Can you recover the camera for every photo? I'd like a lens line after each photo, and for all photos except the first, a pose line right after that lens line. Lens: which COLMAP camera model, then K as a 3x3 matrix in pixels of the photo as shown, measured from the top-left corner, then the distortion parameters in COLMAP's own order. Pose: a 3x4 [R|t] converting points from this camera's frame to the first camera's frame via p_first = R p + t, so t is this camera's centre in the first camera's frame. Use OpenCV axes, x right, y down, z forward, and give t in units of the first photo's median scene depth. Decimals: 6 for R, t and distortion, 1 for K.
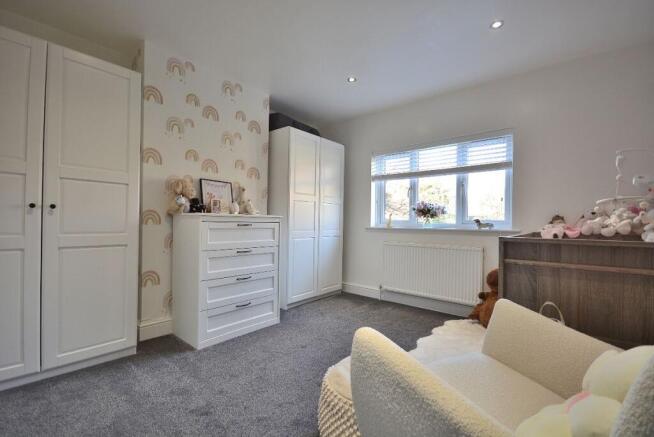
lens RADIAL K [[288.3, 0, 323.9], [0, 288.3, 222.7], [0, 0, 1]] dist [0.011072, -0.009206]
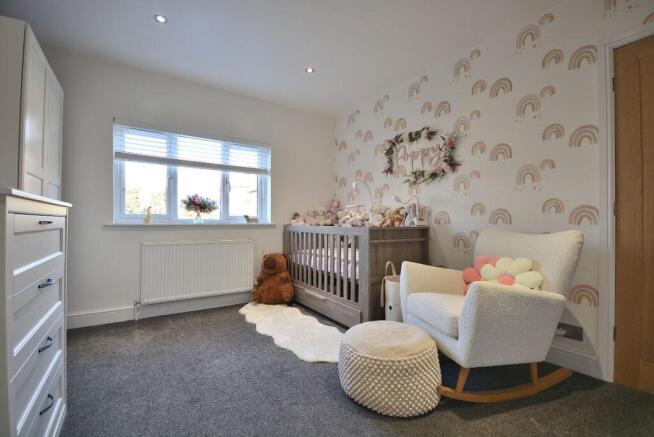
lens RADIAL K [[288.3, 0, 323.9], [0, 288.3, 222.7], [0, 0, 1]] dist [0.011072, -0.009206]
pose [[0.275464, -0.017159, 0.961158, -0.437920], [-0.004526, 0.999806, 0.019146, -0.003841], [-0.961301, -0.009625, 0.275333, 0.360408]]
